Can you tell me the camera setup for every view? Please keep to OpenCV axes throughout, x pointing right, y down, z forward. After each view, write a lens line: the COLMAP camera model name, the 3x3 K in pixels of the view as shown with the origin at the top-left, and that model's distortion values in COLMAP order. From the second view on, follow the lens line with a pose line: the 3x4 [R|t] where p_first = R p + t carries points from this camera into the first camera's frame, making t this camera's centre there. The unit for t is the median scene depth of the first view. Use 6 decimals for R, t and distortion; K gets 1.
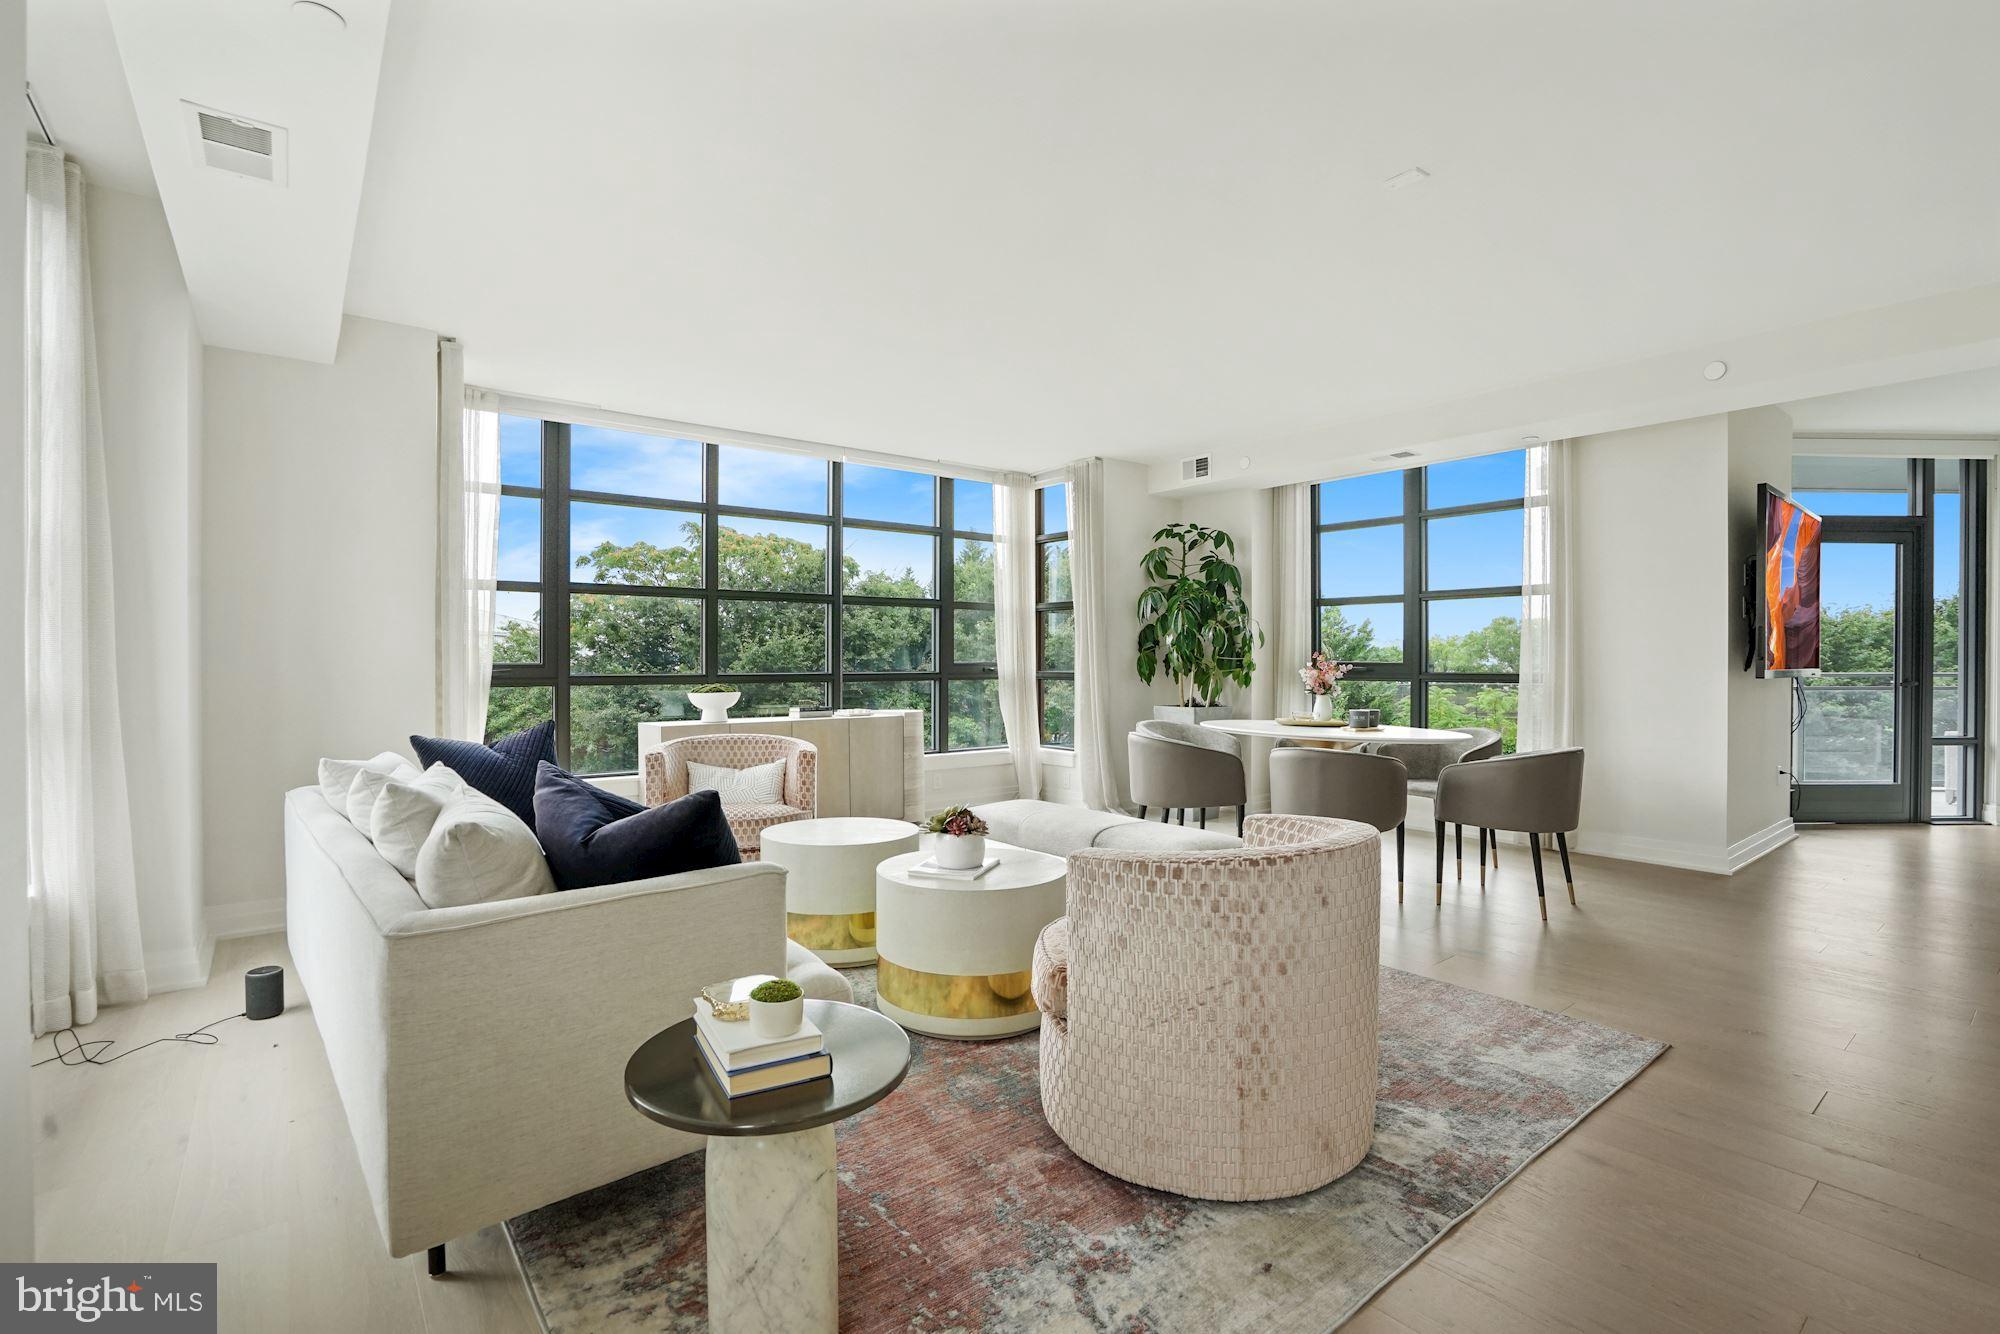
lens RADIAL K [[936.3, 0, 1012.0], [0, 936.3, 678.7], [0, 0, 1]] dist [-0.041567, 0.014572]
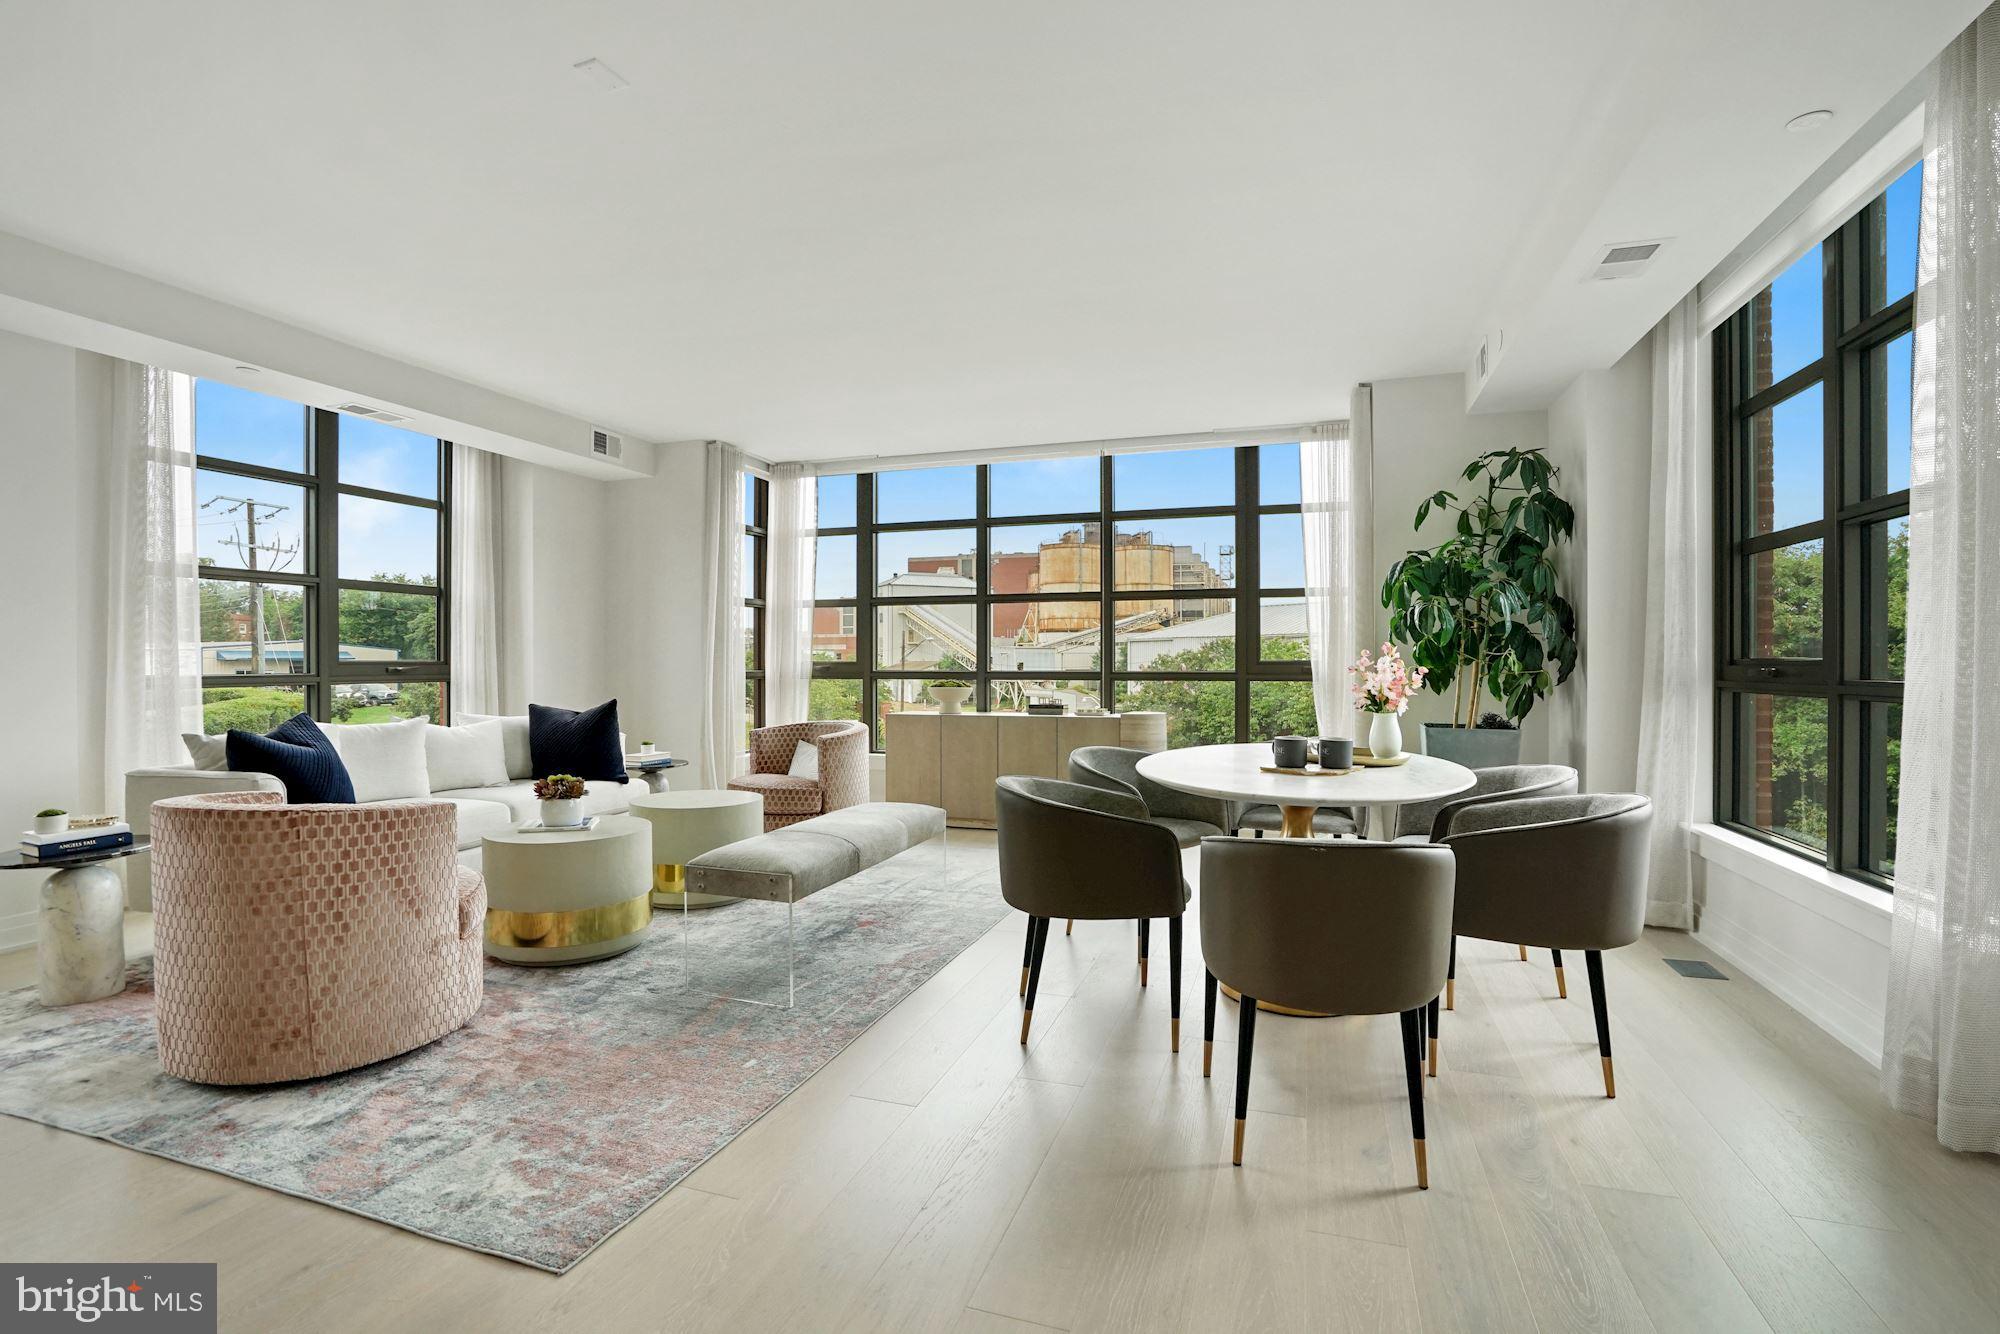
lens RADIAL K [[936.3, 0, 1005.0], [0, 936.3, 678.4], [0, 0, 1]] dist [-0.041567, 0.014572]
pose [[0.570648, 0.001067, -0.821194, 0.616422], [-0.011968, 0.999904, -0.007018, 0.011261], [0.821107, 0.013833, 0.570606, 0.391932]]
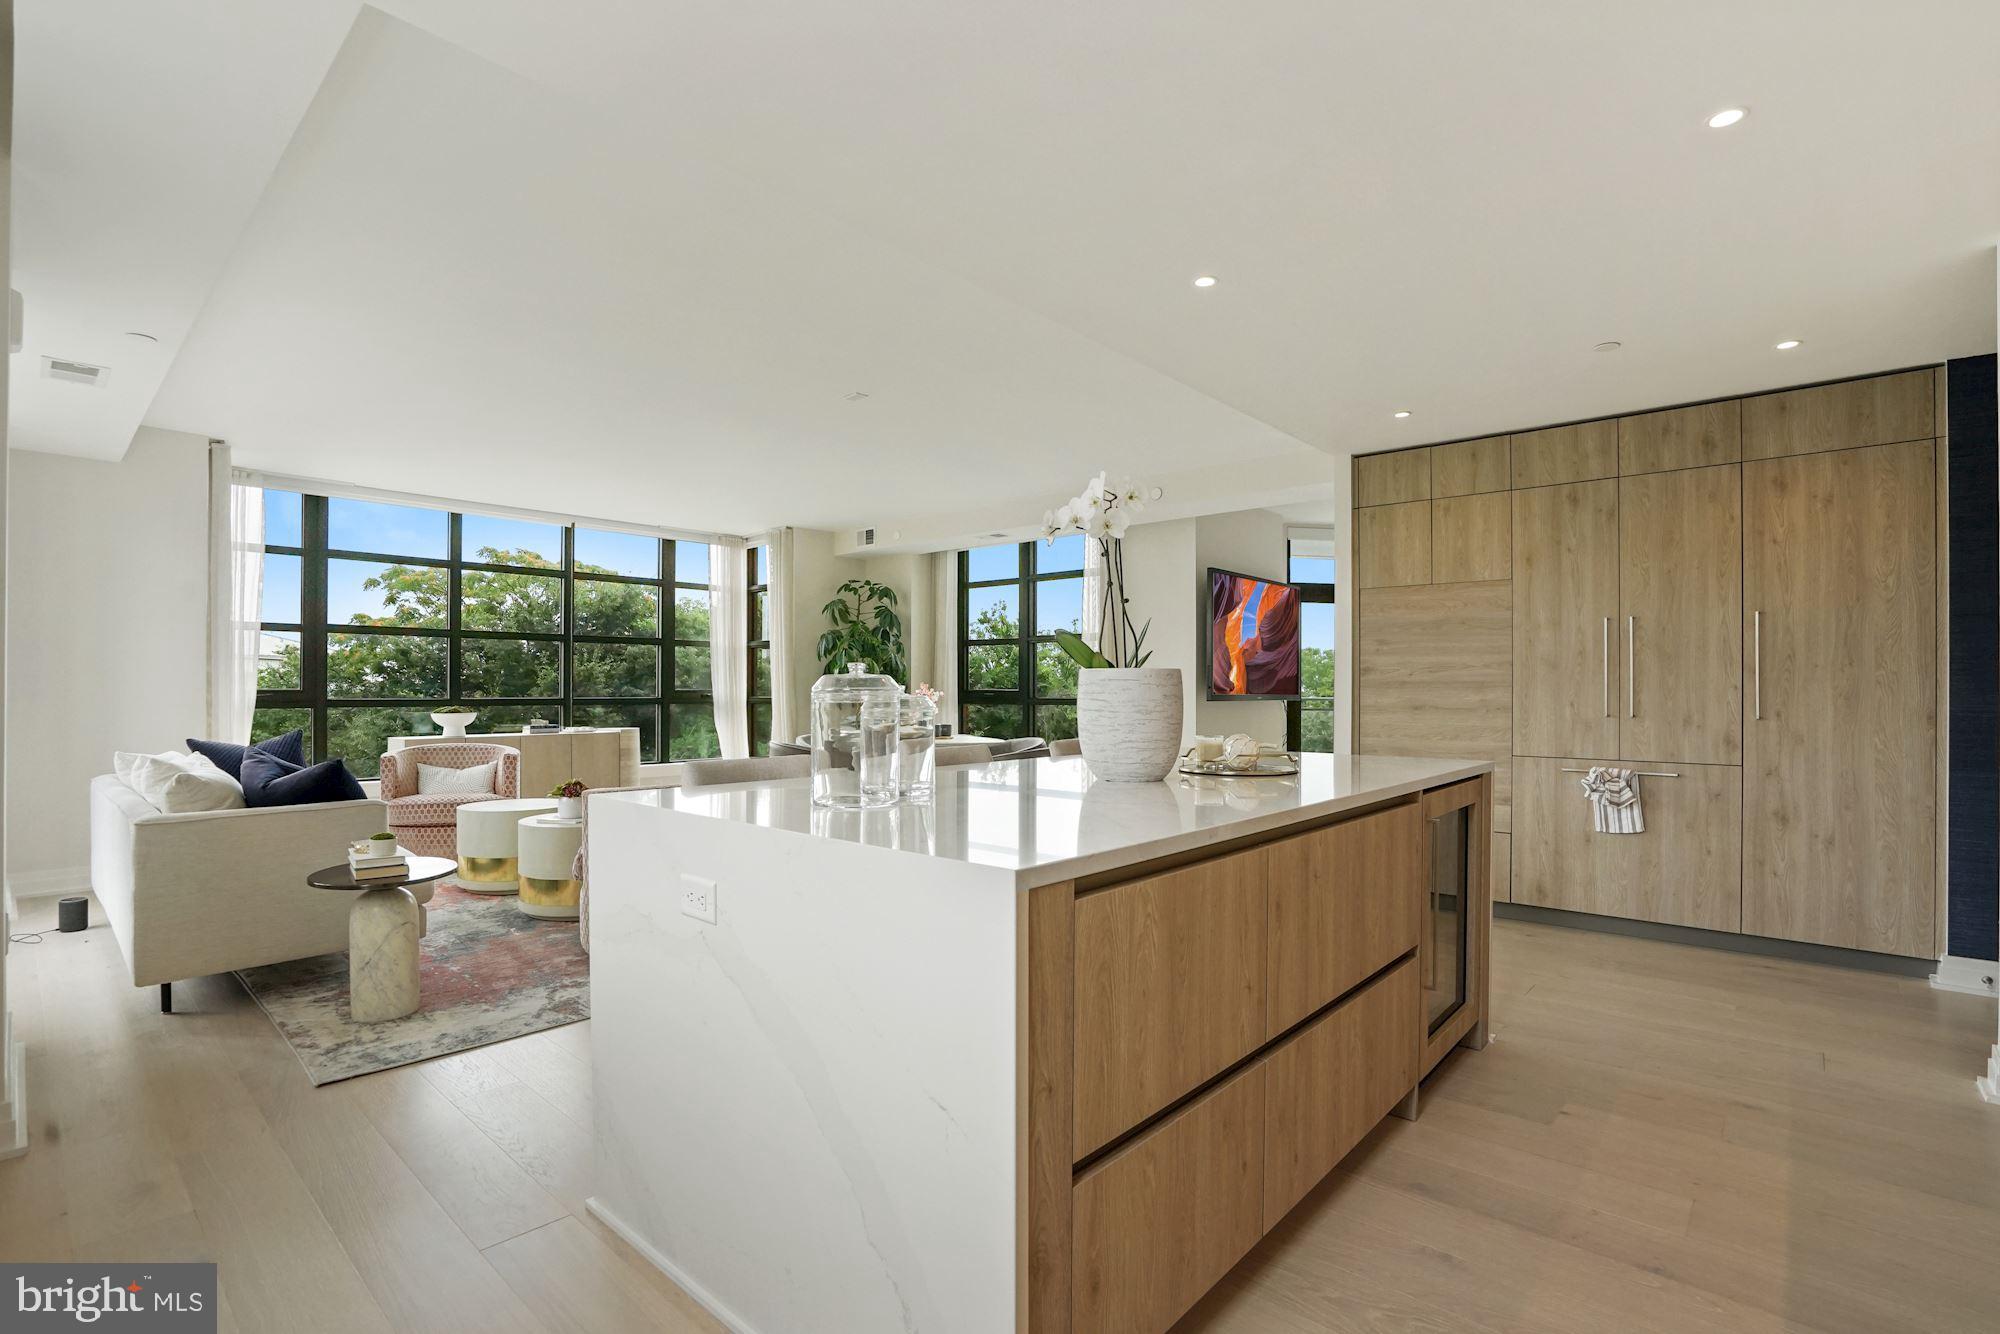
lens RADIAL K [[936.3, 0, 1007.4], [0, 936.3, 696.3], [0, 0, 1]] dist [-0.041567, 0.014572]
pose [[0.986219, 0.000119, 0.165443, 0.197777], [0.001498, 0.999952, -0.009650, 0.005049], [-0.165436, 0.009765, 0.986172, -0.328201]]
